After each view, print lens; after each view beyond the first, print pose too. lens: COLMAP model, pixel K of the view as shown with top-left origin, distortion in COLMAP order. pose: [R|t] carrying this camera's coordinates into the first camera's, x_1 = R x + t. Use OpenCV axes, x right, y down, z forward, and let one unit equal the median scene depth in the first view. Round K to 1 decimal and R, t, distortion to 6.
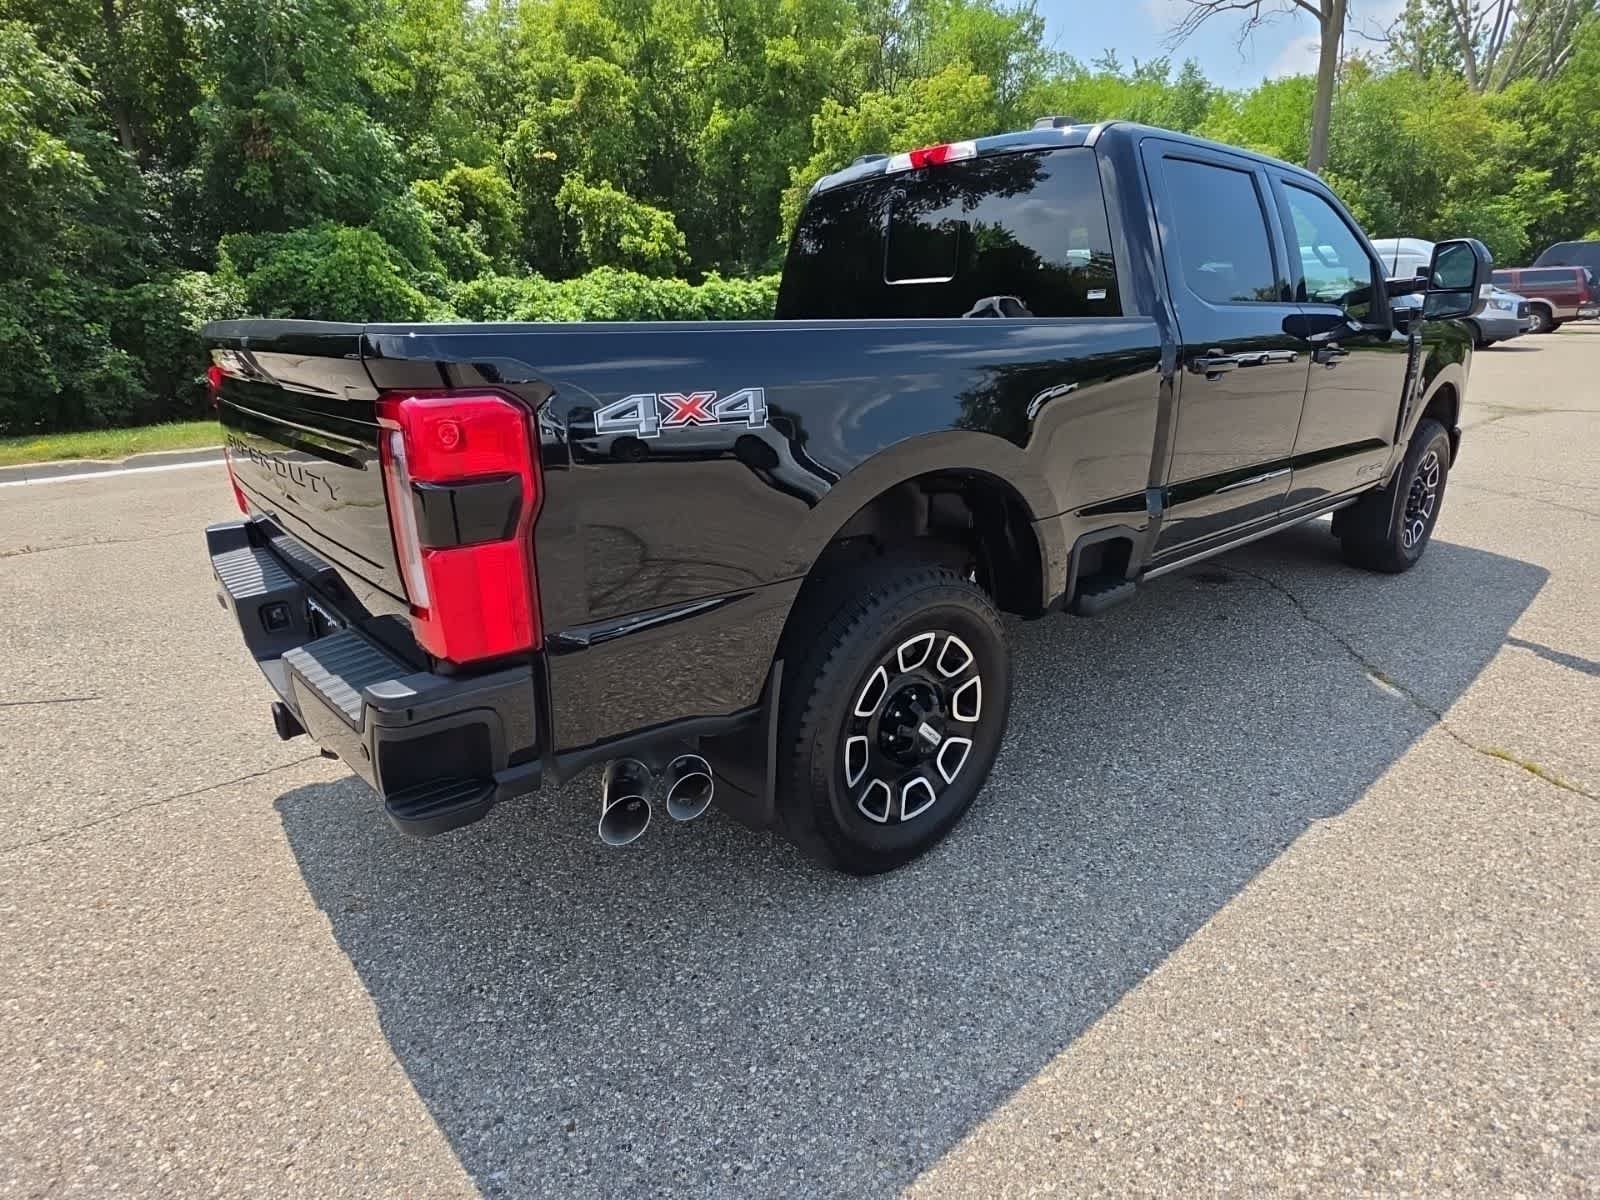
lens RADIAL K [[875.5, 0, 797.1], [0, 875.5, 602.3], [0, 0, 1]] dist [0.007054, -0.004539]
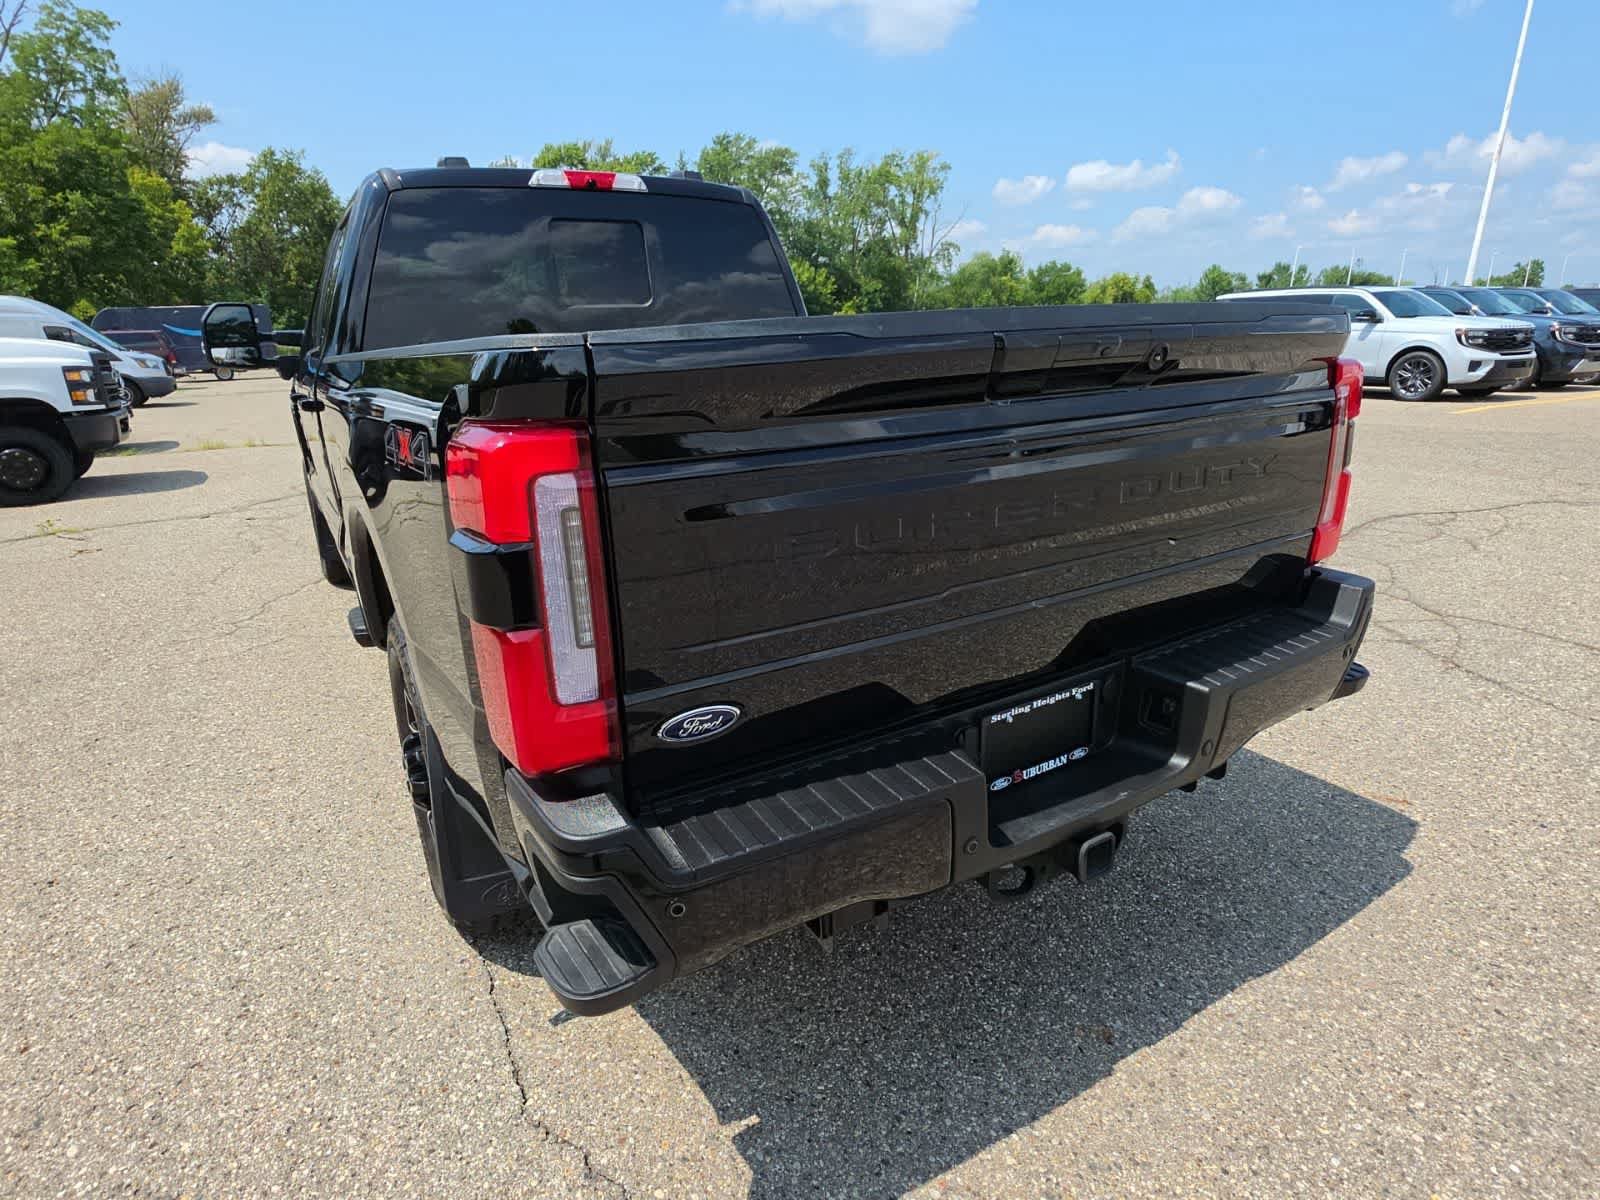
lens RADIAL K [[875.5, 0, 797.1], [0, 875.5, 602.3], [0, 0, 1]] dist [0.007054, -0.004539]
pose [[0.167996, -0.274820, 0.946705, -0.173687], [0.339004, 0.917888, 0.206297, -0.040163], [-0.925664, 0.286279, 0.247367, 0.136599]]
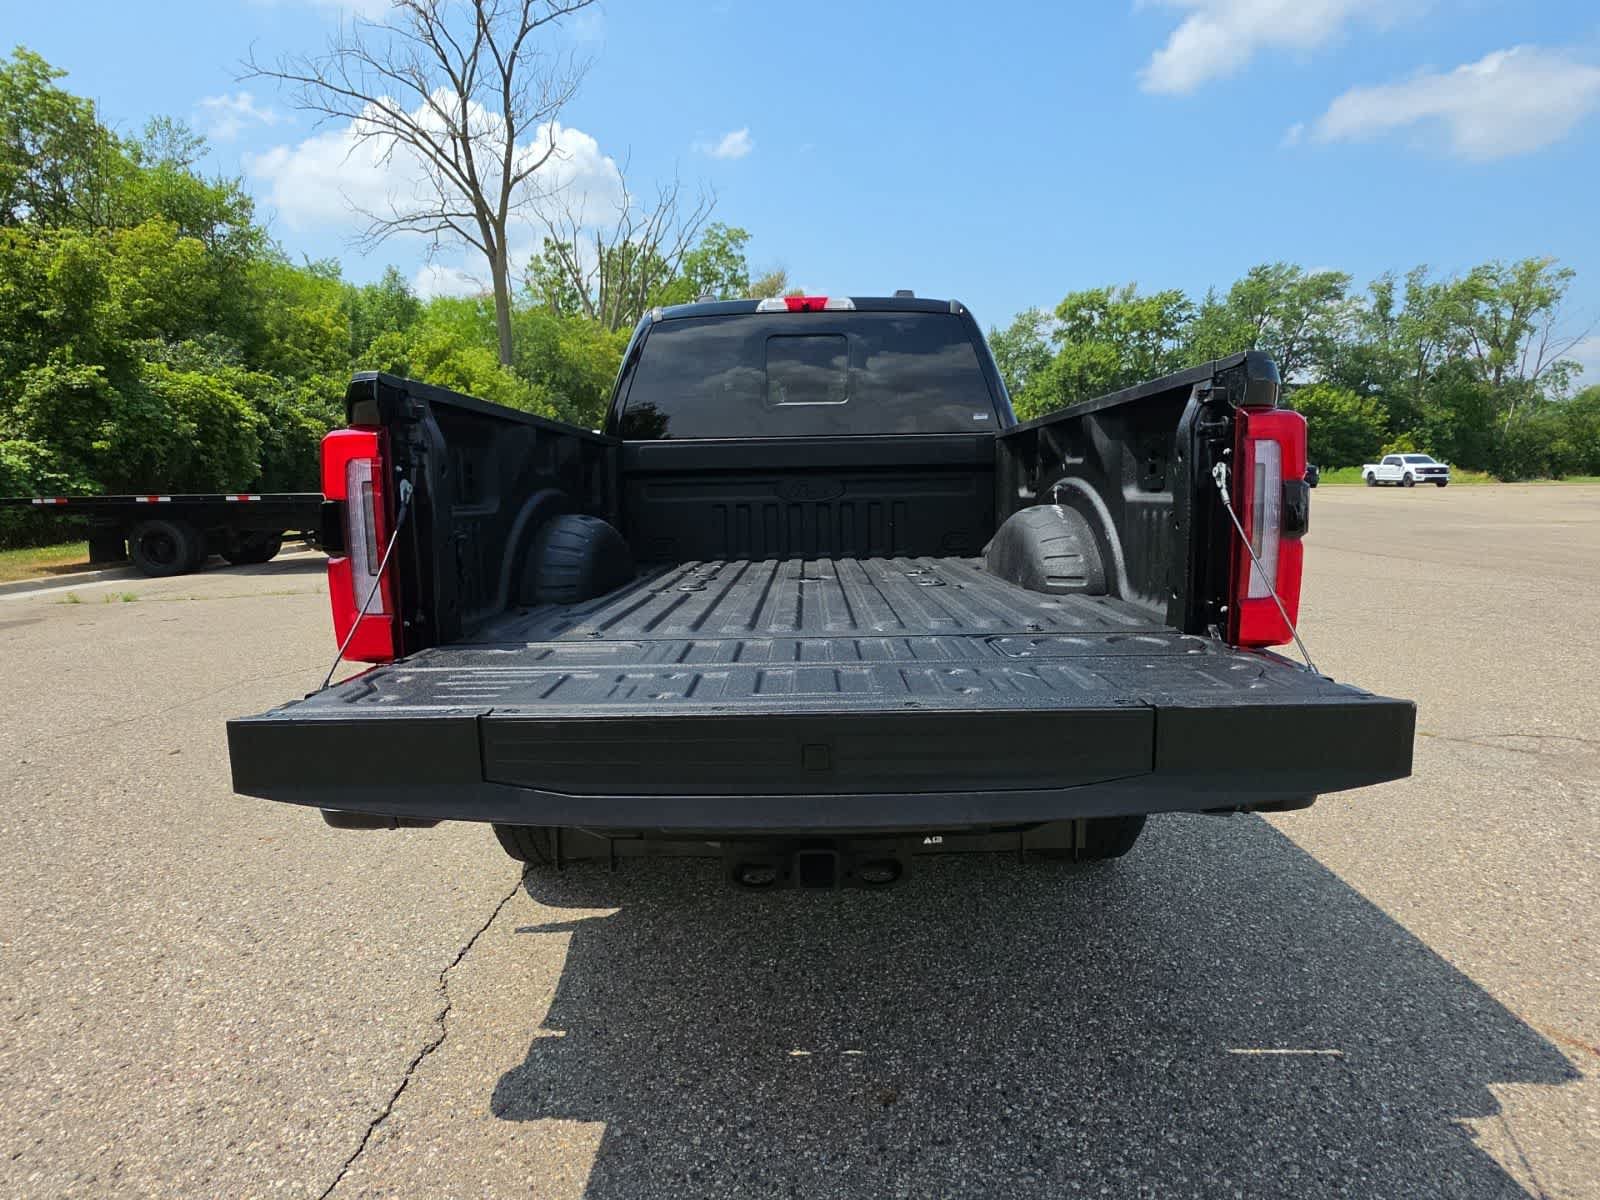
lens RADIAL K [[875.5, 0, 797.1], [0, 875.5, 602.3], [0, 0, 1]] dist [0.007054, -0.004539]
pose [[0.660512, -0.094721, 0.744817, -0.156362], [0.239521, 0.966760, -0.089464, -0.002835], [-0.711585, 0.237491, 0.661245, 0.064502]]
